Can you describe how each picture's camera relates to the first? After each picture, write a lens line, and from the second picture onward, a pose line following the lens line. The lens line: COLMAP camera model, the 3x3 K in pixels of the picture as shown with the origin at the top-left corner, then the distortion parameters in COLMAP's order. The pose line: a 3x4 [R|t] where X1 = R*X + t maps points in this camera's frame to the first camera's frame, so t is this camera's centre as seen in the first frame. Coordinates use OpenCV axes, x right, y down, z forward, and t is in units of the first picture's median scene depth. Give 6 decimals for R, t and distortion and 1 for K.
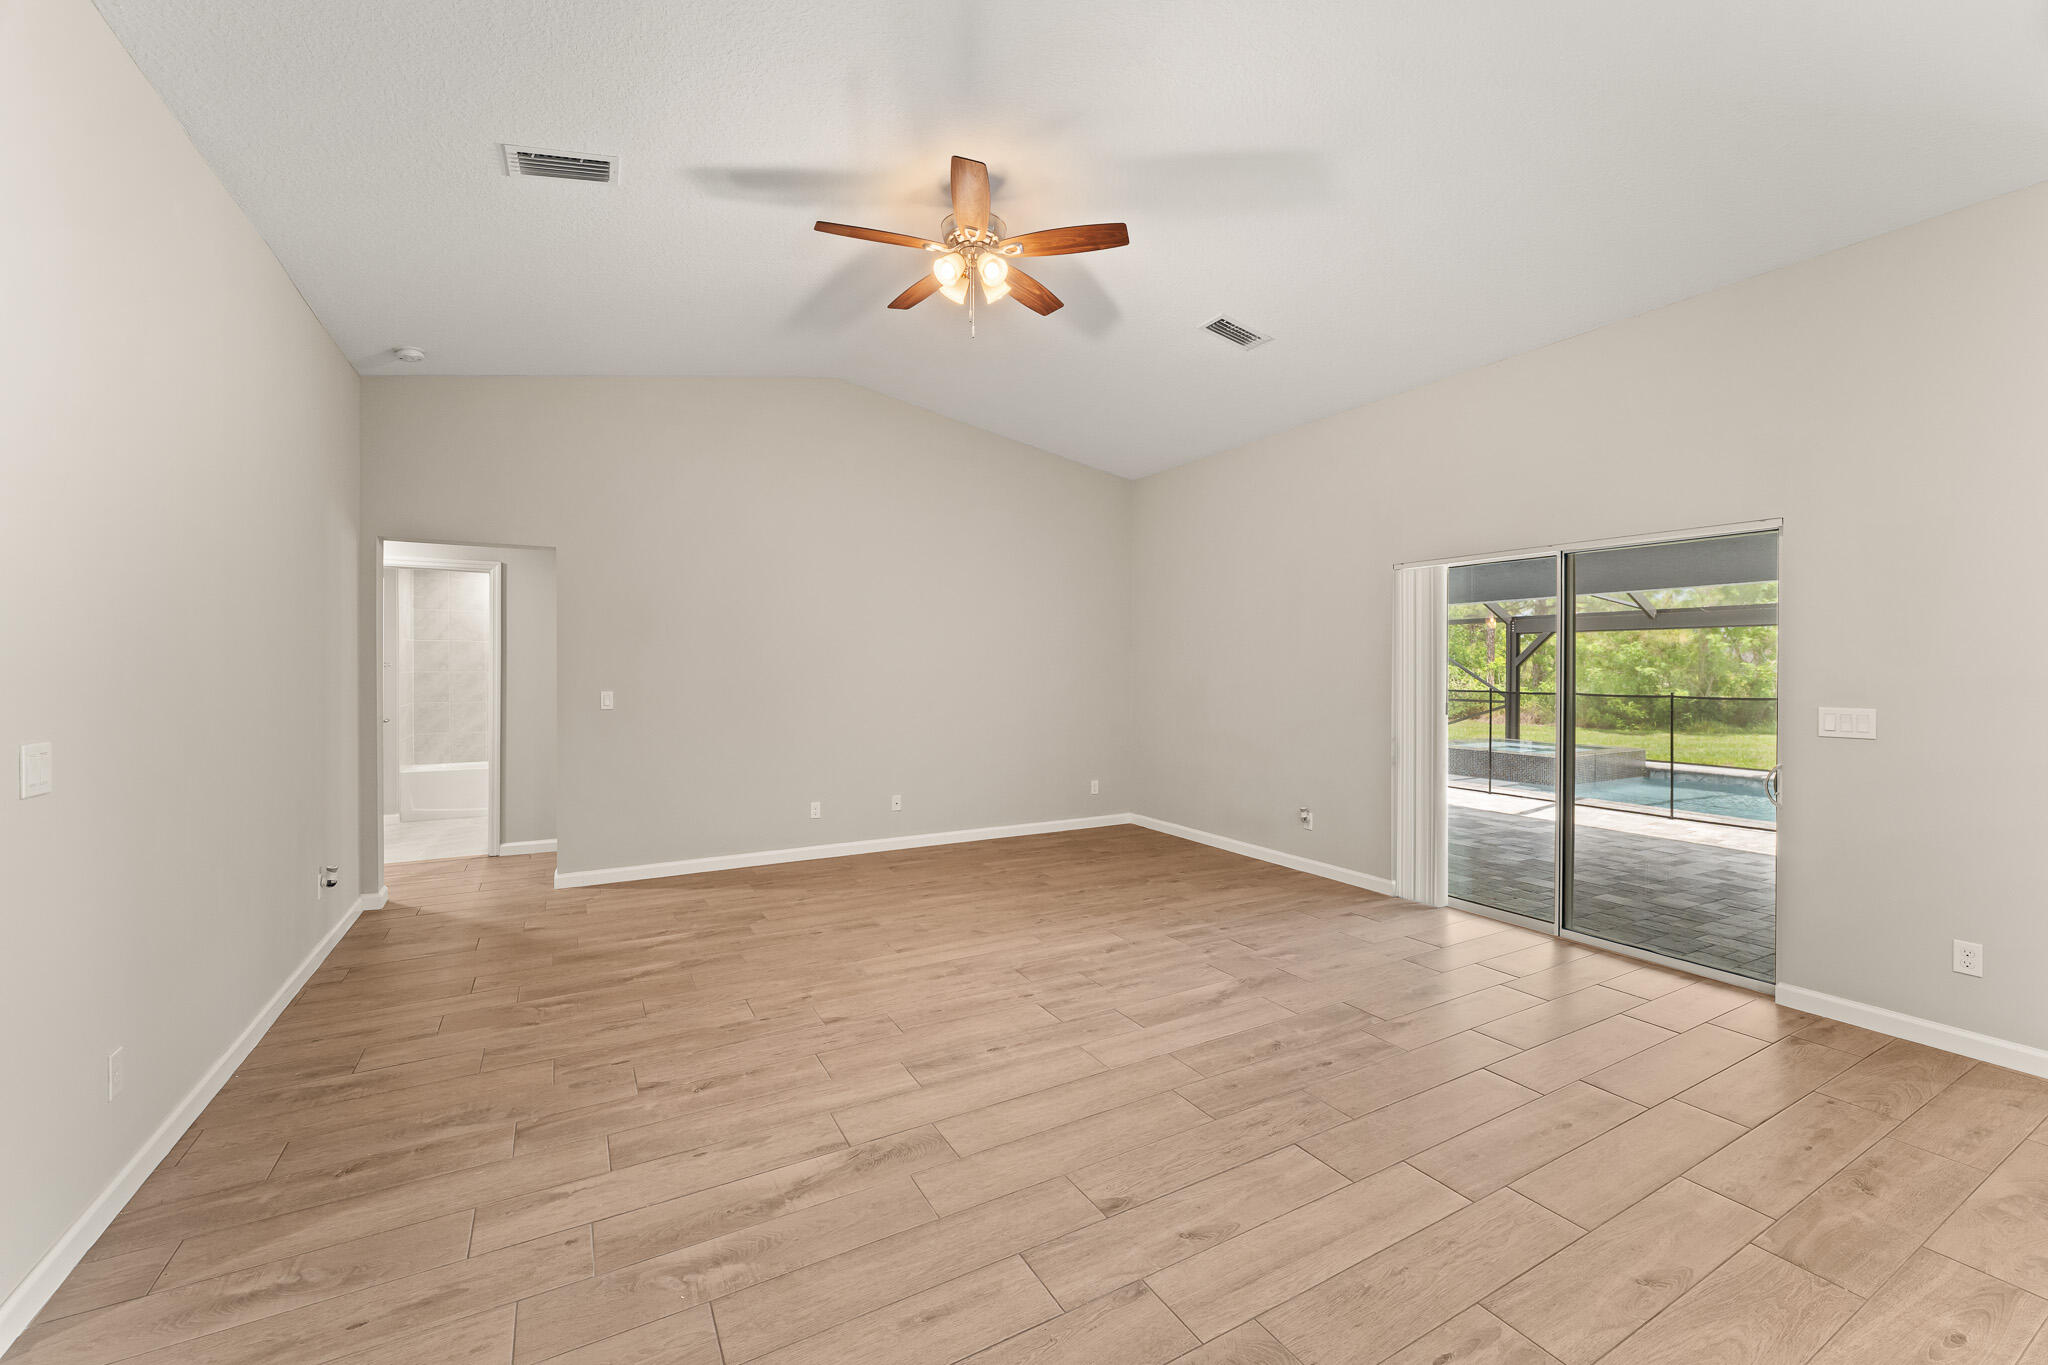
lens RADIAL K [[819.2, 0, 1023.7], [0, 819.2, 674.7], [0, 0, 1]] dist [-0.000034, 0.000005]
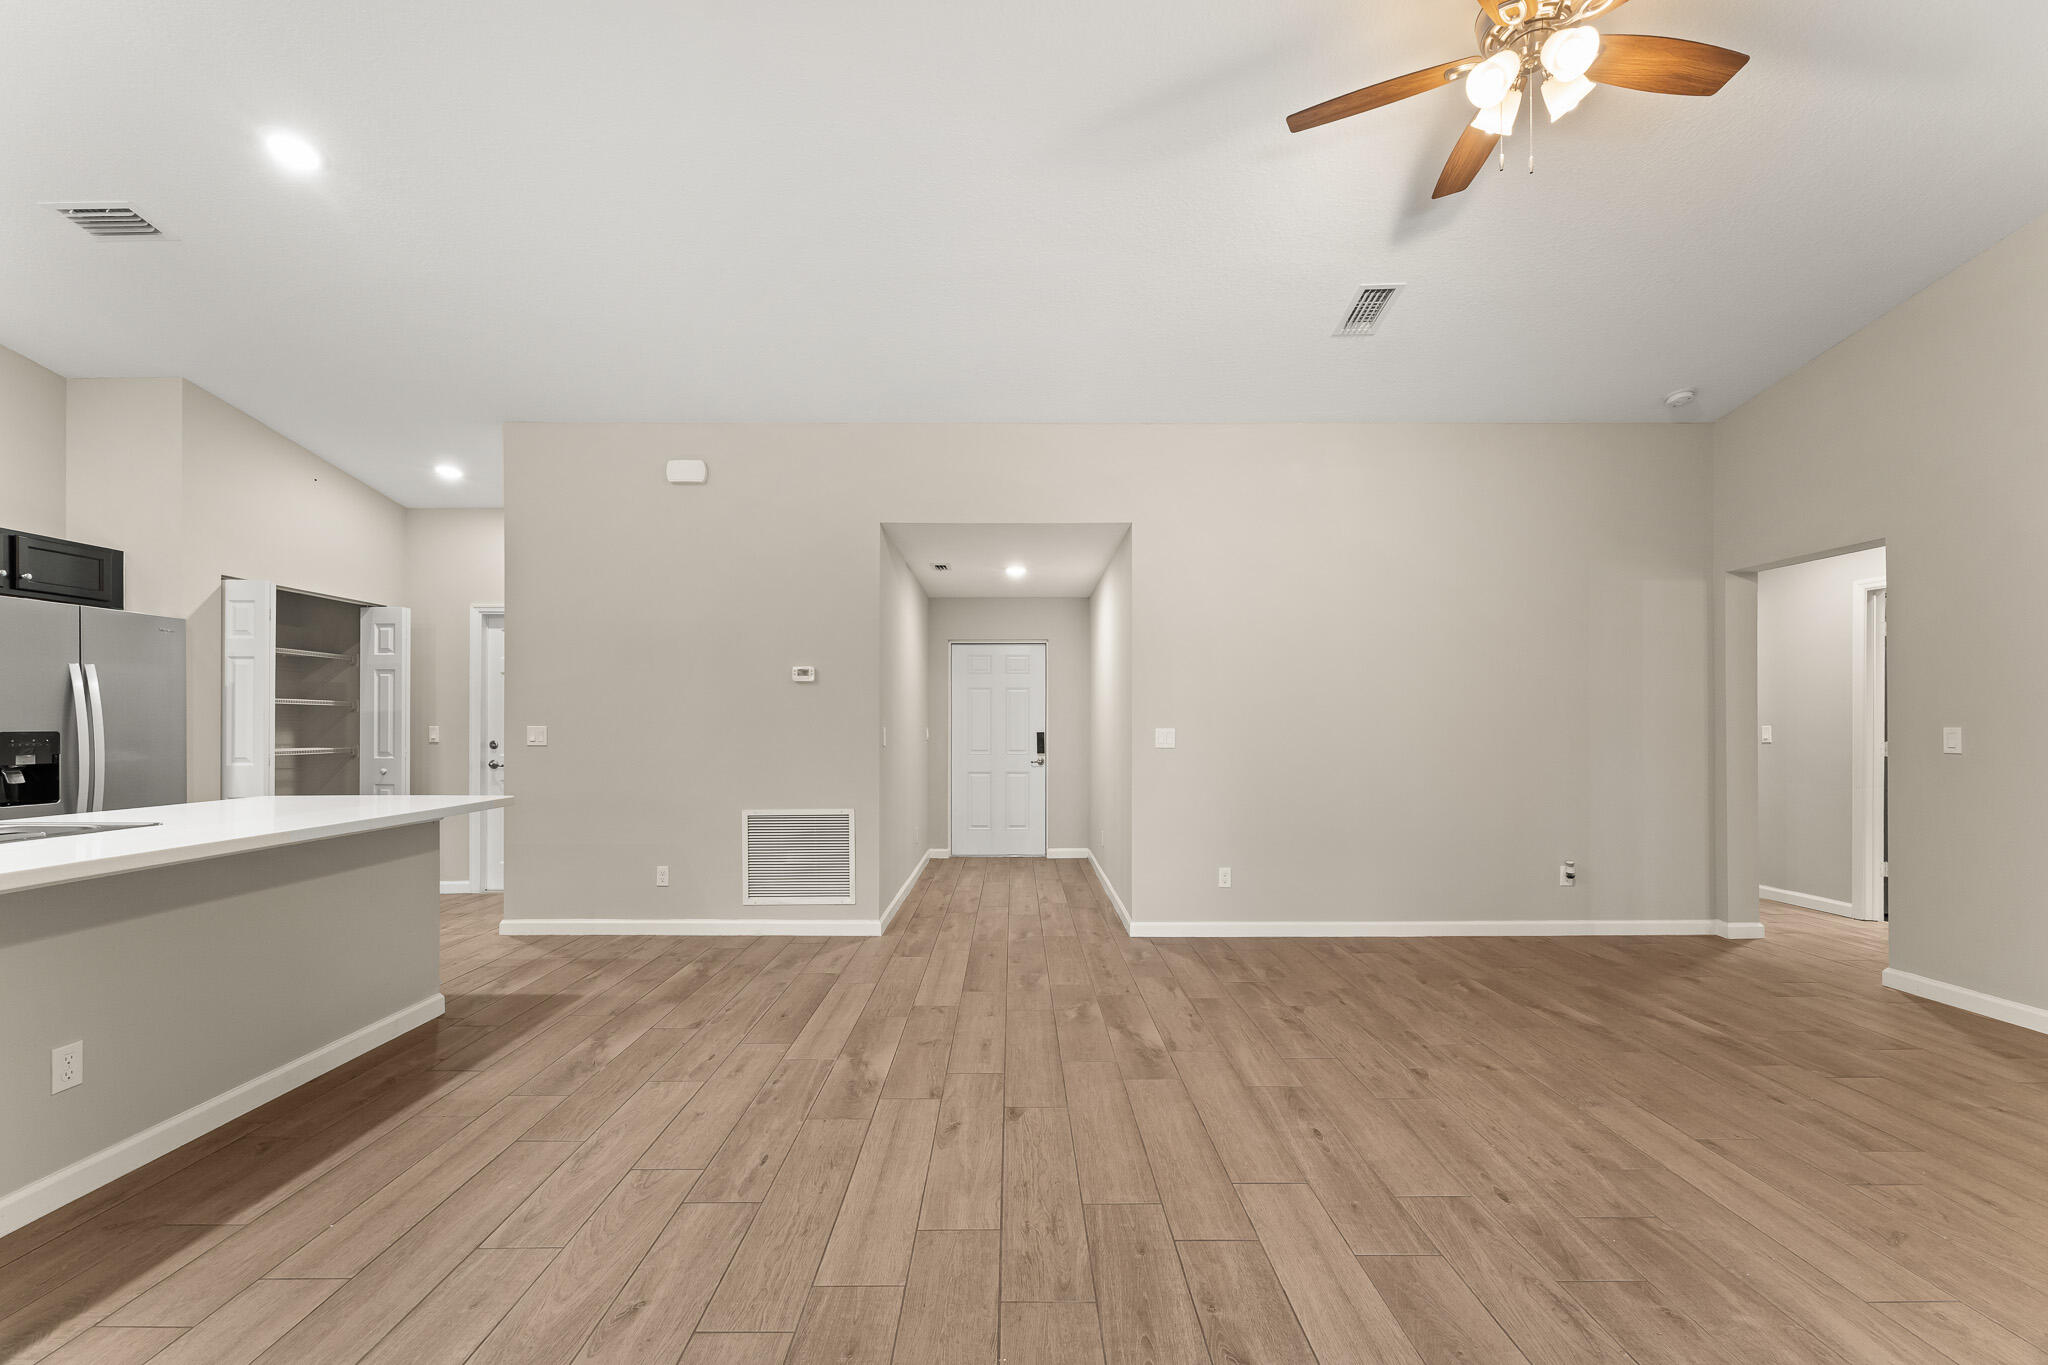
lens RADIAL K [[838.9, 0, 1012.8], [0, 838.9, 723.8], [0, 0, 1]] dist [0.000041, 0.000049]
pose [[-0.491076, -0.004057, -0.871107, 0.761311], [-0.009265, 0.999957, 0.000567, 0.037532], [0.871067, 0.008349, -0.491093, 1.010950]]
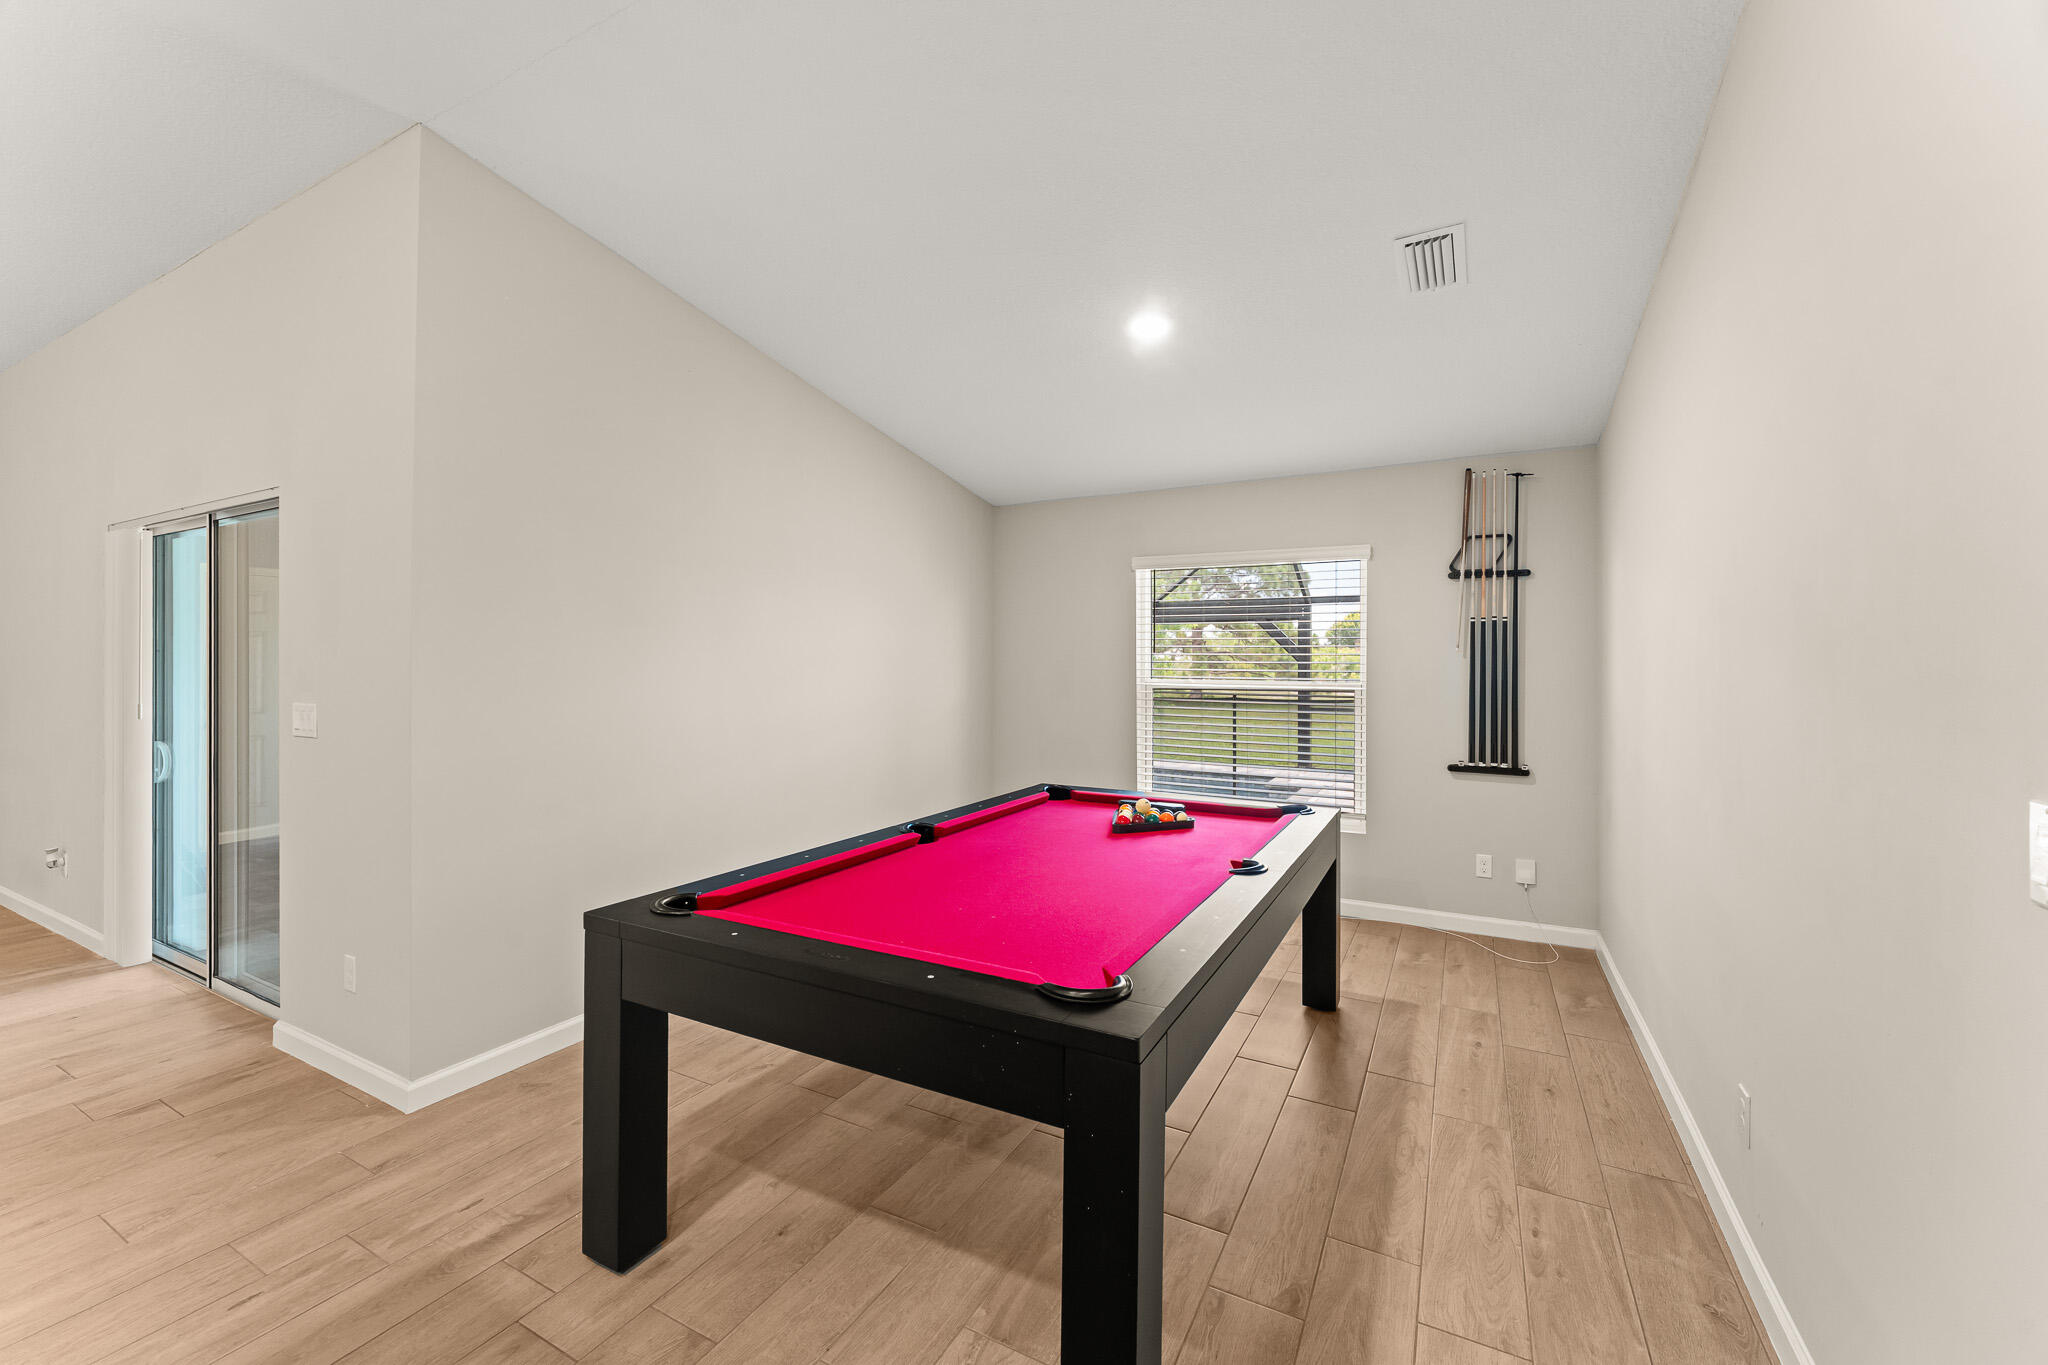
lens RADIAL K [[828.1, 0, 1016.7], [0, 828.1, 665.7], [0, 0, 1]] dist [-0.000659, 0.000099]
pose [[0.847128, -0.003986, 0.531373, 1.135475], [0.005267, 0.999986, -0.000897, 0.001841], [-0.531362, 0.003558, 0.847137, -0.168493]]
